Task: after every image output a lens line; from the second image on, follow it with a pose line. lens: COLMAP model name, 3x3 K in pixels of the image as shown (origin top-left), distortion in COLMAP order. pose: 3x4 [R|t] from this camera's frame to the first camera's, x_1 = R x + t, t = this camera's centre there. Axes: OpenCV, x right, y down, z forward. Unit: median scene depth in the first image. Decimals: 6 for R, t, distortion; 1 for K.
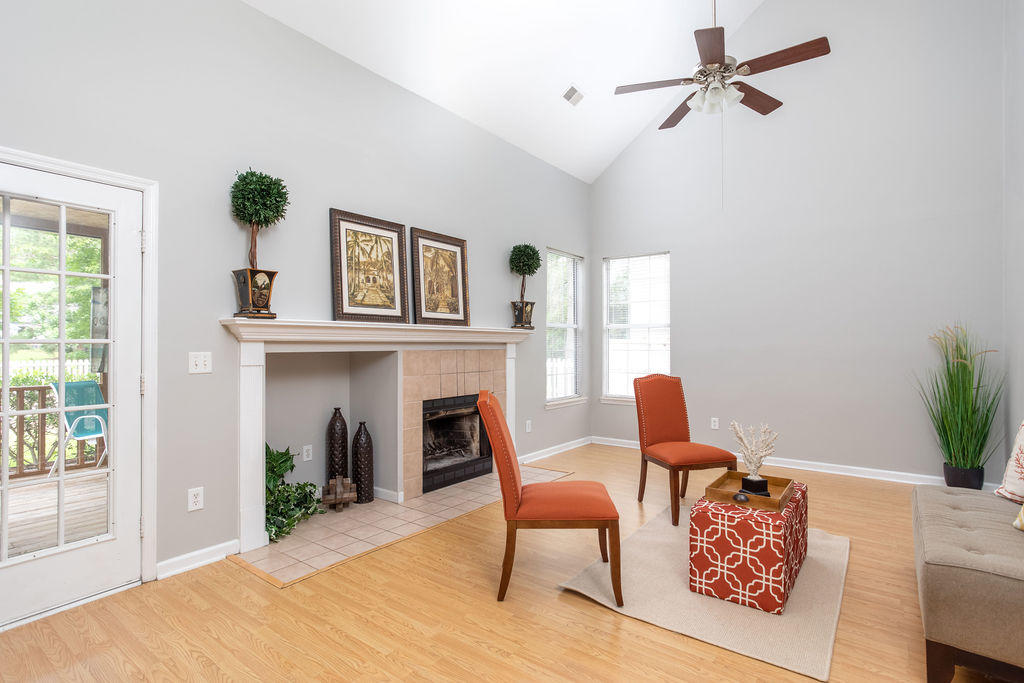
lens RADIAL K [[508.6, 0, 531.6], [0, 508.6, 345.6], [0, 0, 1]] dist [0.002466, 0.000098]
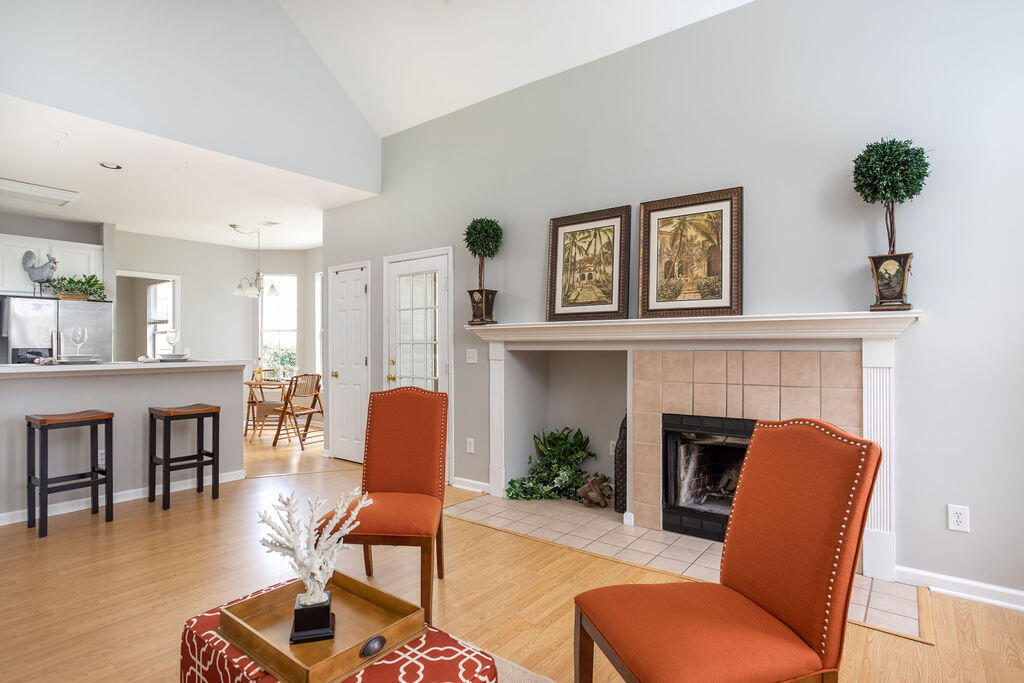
lens RADIAL K [[542.2, 0, 512.0], [0, 542.2, 341.5], [0, 0, 1]] dist [-0.001835, -0.000183]
pose [[-0.017463, -0.007788, -0.999817, 0.700681], [0.000276, 0.999970, -0.007794, 0.002301], [0.999847, -0.000412, -0.017460, 0.848320]]
